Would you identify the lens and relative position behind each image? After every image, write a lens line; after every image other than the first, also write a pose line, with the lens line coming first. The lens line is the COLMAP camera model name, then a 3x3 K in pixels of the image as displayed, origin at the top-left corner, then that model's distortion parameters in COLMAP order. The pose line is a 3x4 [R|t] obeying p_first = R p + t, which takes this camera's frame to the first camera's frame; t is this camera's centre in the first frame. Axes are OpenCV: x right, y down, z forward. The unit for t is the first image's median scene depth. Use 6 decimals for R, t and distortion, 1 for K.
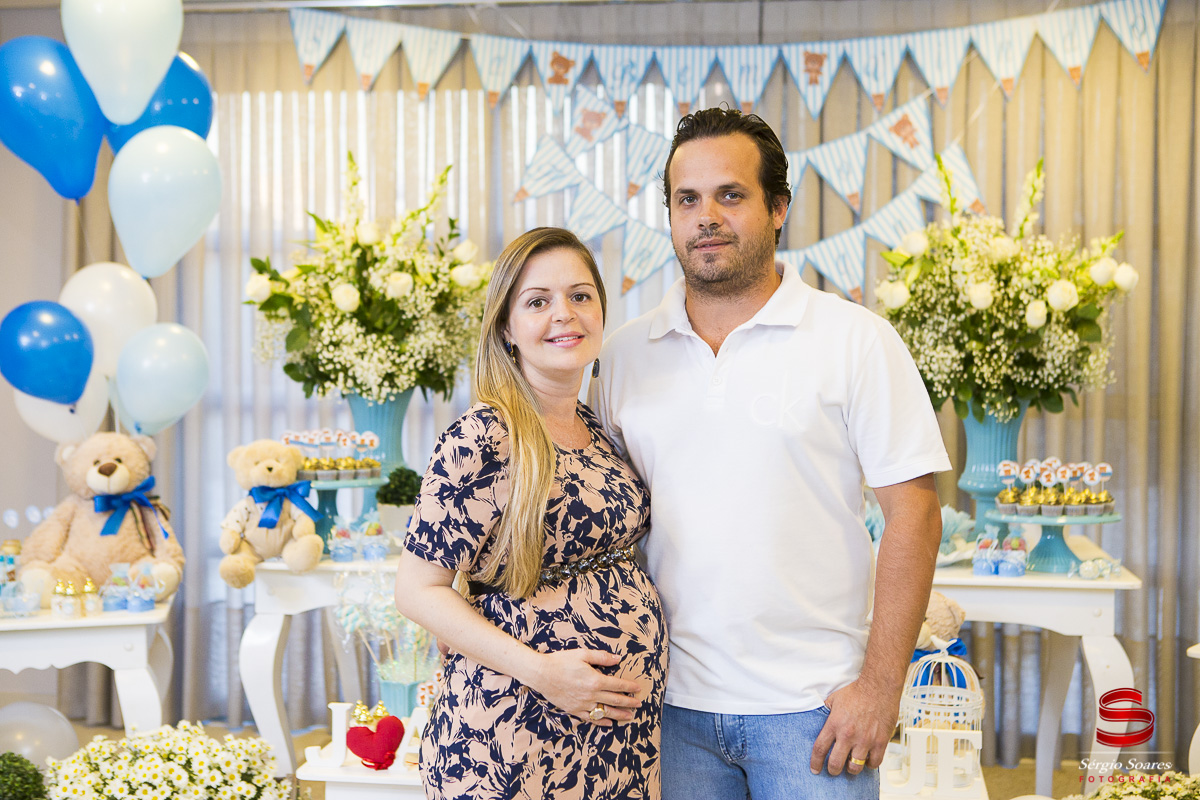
lens RADIAL K [[1725.0, 0, 600.0], [0, 1725.0, 400.0], [0, 0, 1]] dist [0.027874, 0.067364]
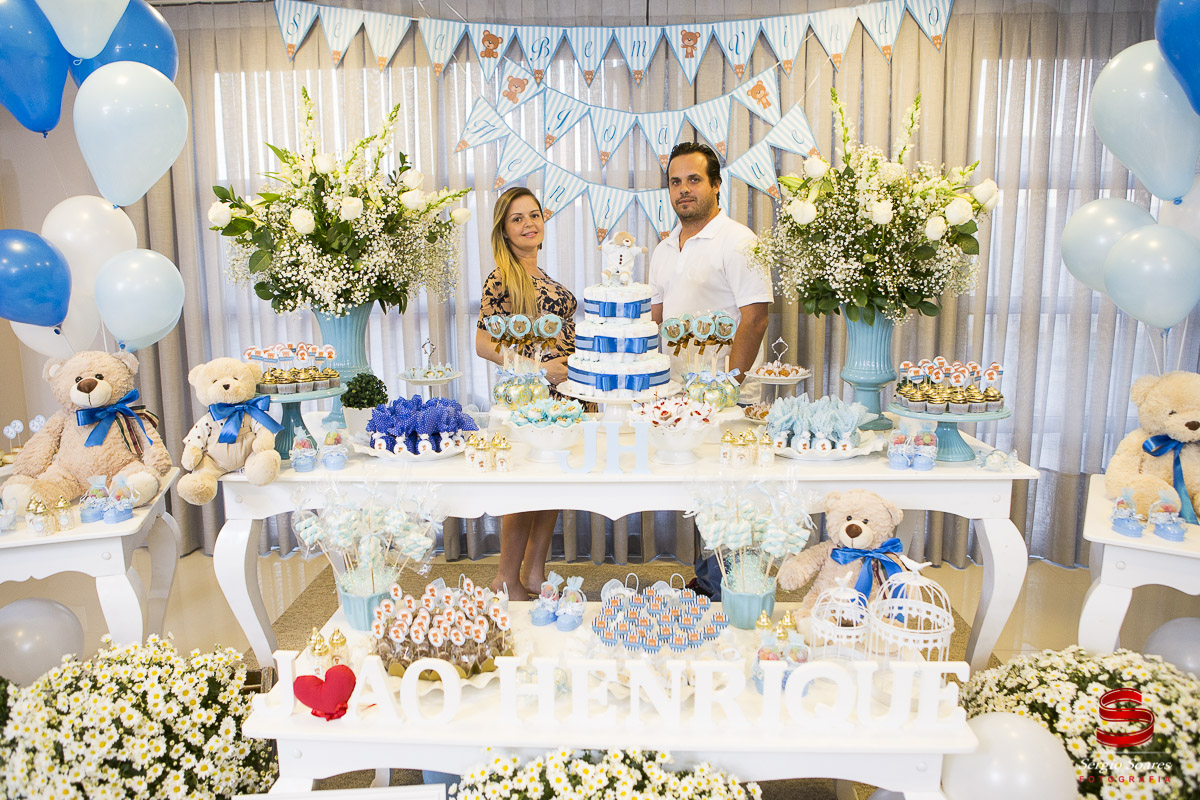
lens RADIAL K [[862.5, 0, 595.6], [0, 862.5, 399.1], [0, 0, 1]] dist [-0.105755, 0.079642]
pose [[0.994624, -0.028918, 0.099437, -0.020104], [0.016559, 0.992276, 0.122936, -0.010727], [-0.102224, -0.120628, 0.987420, 0.441097]]
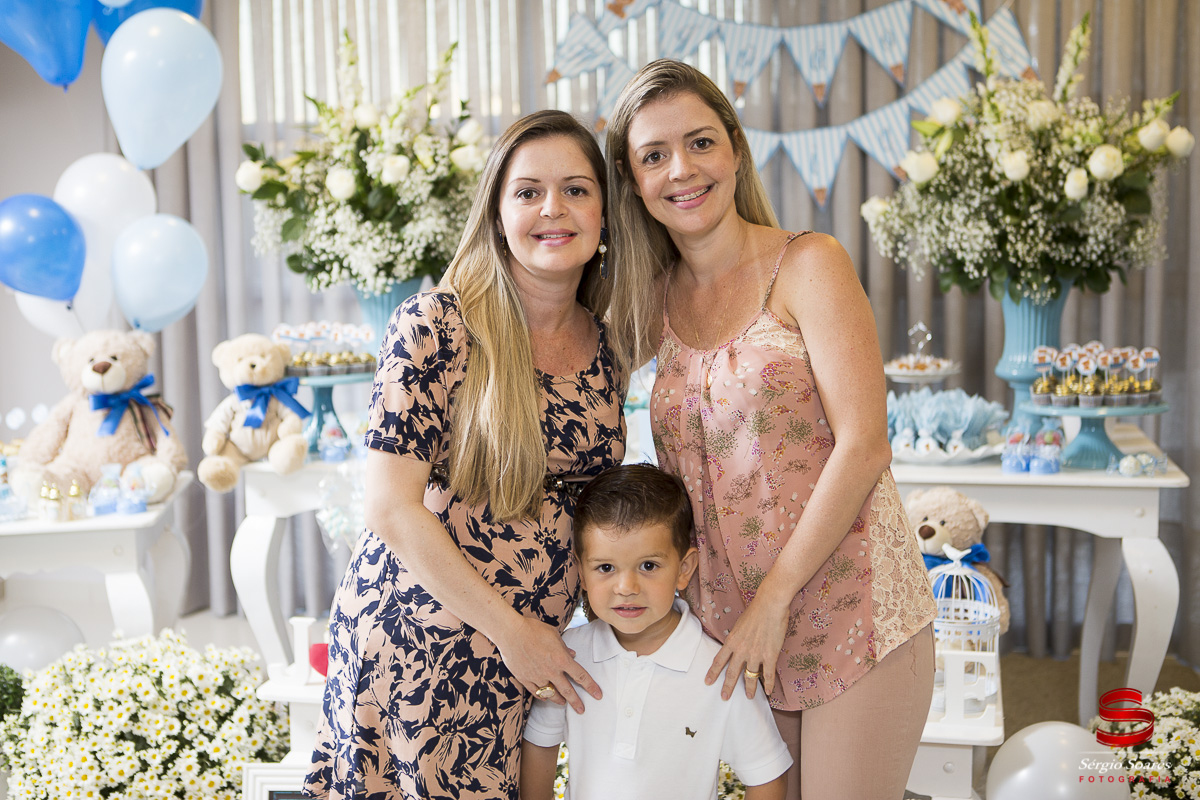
lens RADIAL K [[1563.7, 0, 600.0], [0, 1563.7, 400.0], [0, 0, 1]] dist [-0.005070, 0.070741]
pose [[0.996695, -0.011255, -0.080452, 0.063592], [0.017068, 0.997263, 0.071942, -0.000137], [0.079422, -0.073078, 0.994159, 0.146317]]
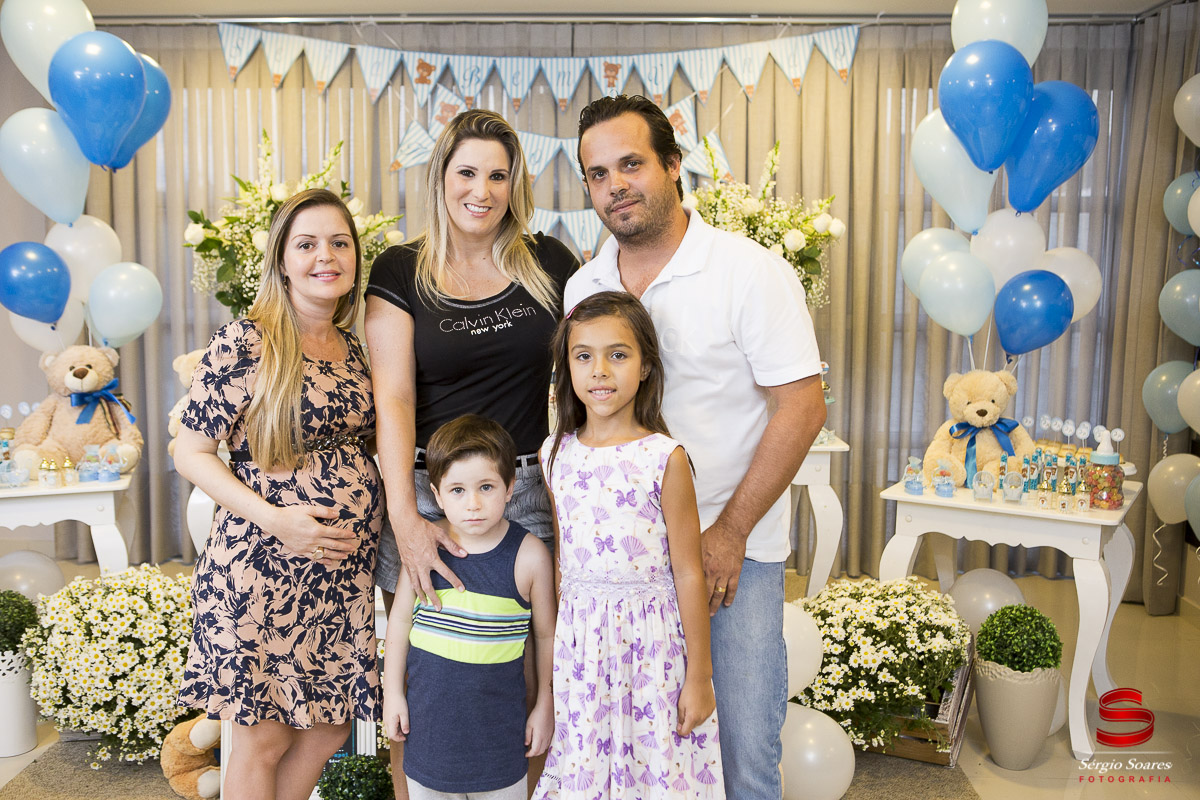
lens RADIAL K [[1194.8, 0, 600.0], [0, 1194.8, 400.0], [0, 0, 1]] dist [-0.079757, 0.146117]
pose [[0.992562, -0.013018, 0.121043, -0.003124], [0.004798, 0.997677, 0.067957, 0.001221], [-0.121646, -0.066871, 0.990318, 0.064139]]
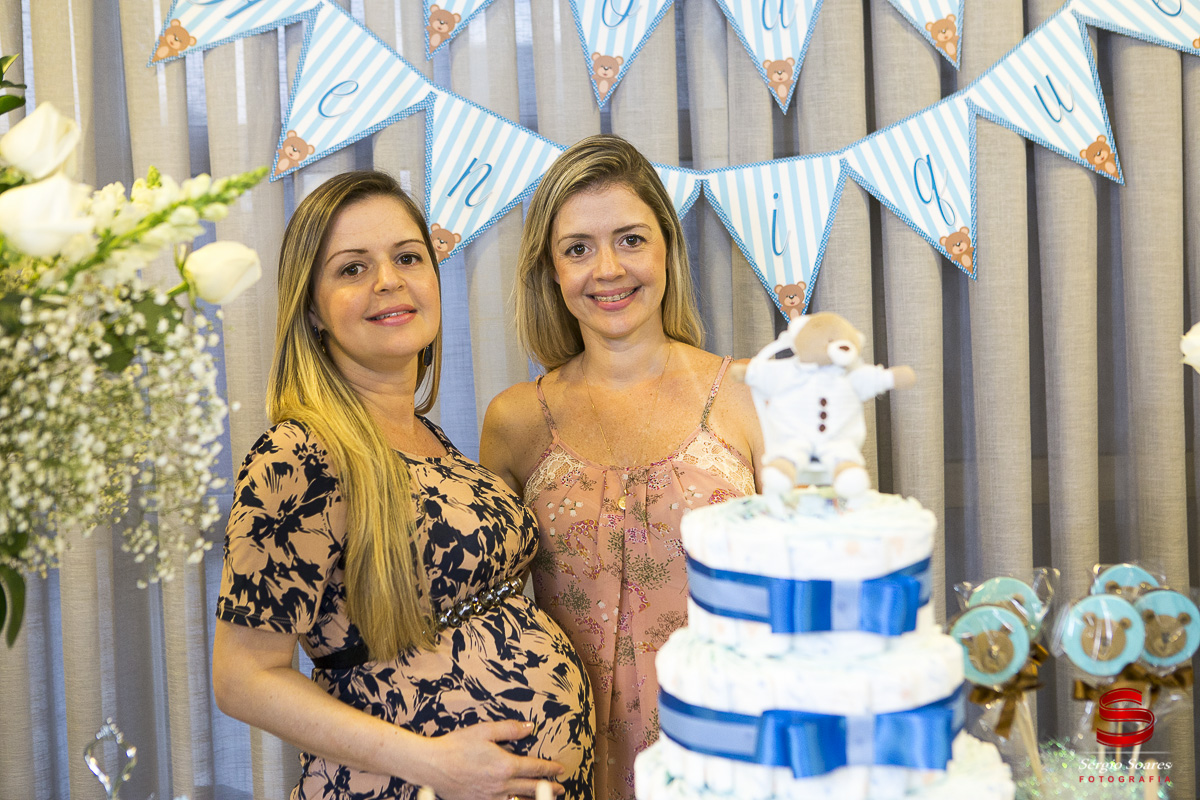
lens RADIAL K [[1785.2, 0, 603.1], [0, 1785.2, 401.6], [0, 0, 1]] dist [0.044928, 0.027152]
pose [[0.975346, -0.056063, 0.213439, -0.054048], [0.053140, 0.998398, 0.019415, -0.043627], [-0.214186, -0.007594, 0.976763, 0.706329]]
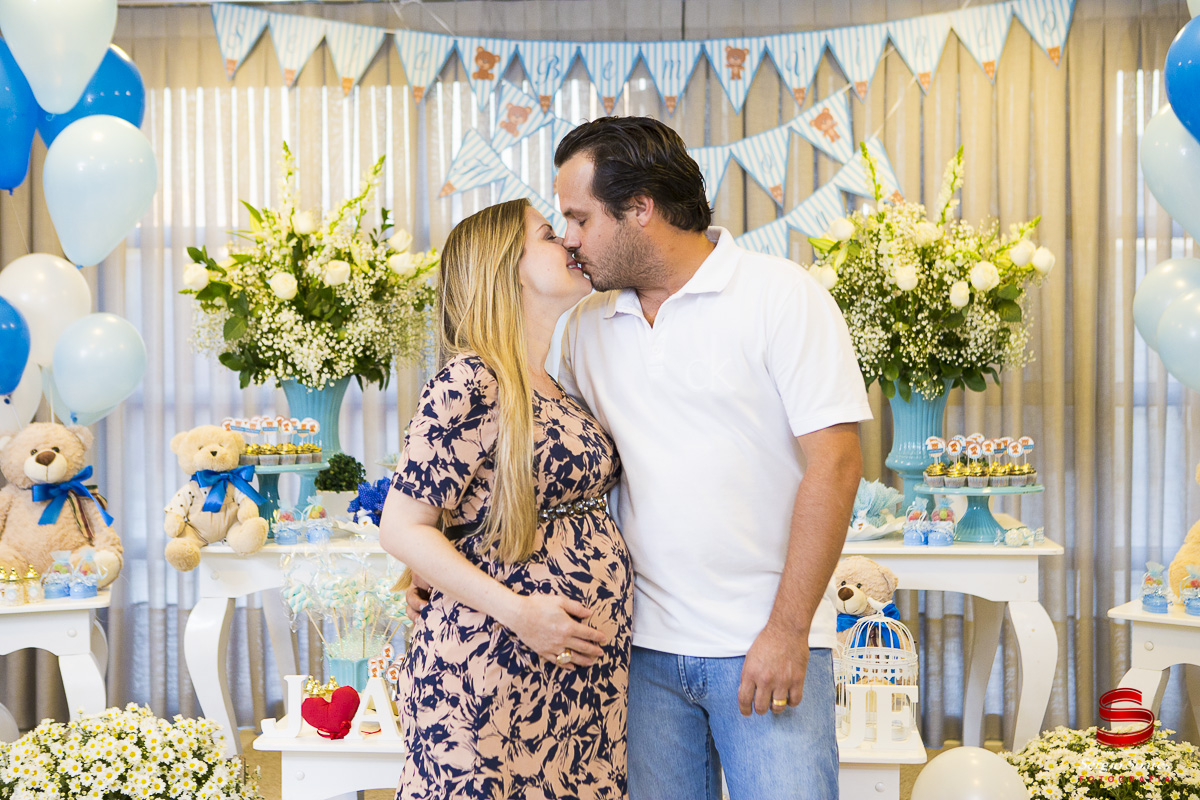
lens RADIAL K [[1785.2, 0, 603.1], [0, 1785.2, 401.6], [0, 0, 1]] dist [0.044928, 0.027152]
pose [[0.998131, -0.011204, 0.060069, -0.024598], [0.011925, 0.999861, -0.011668, 0.022954], [-0.059930, 0.012362, 0.998126, -0.053695]]
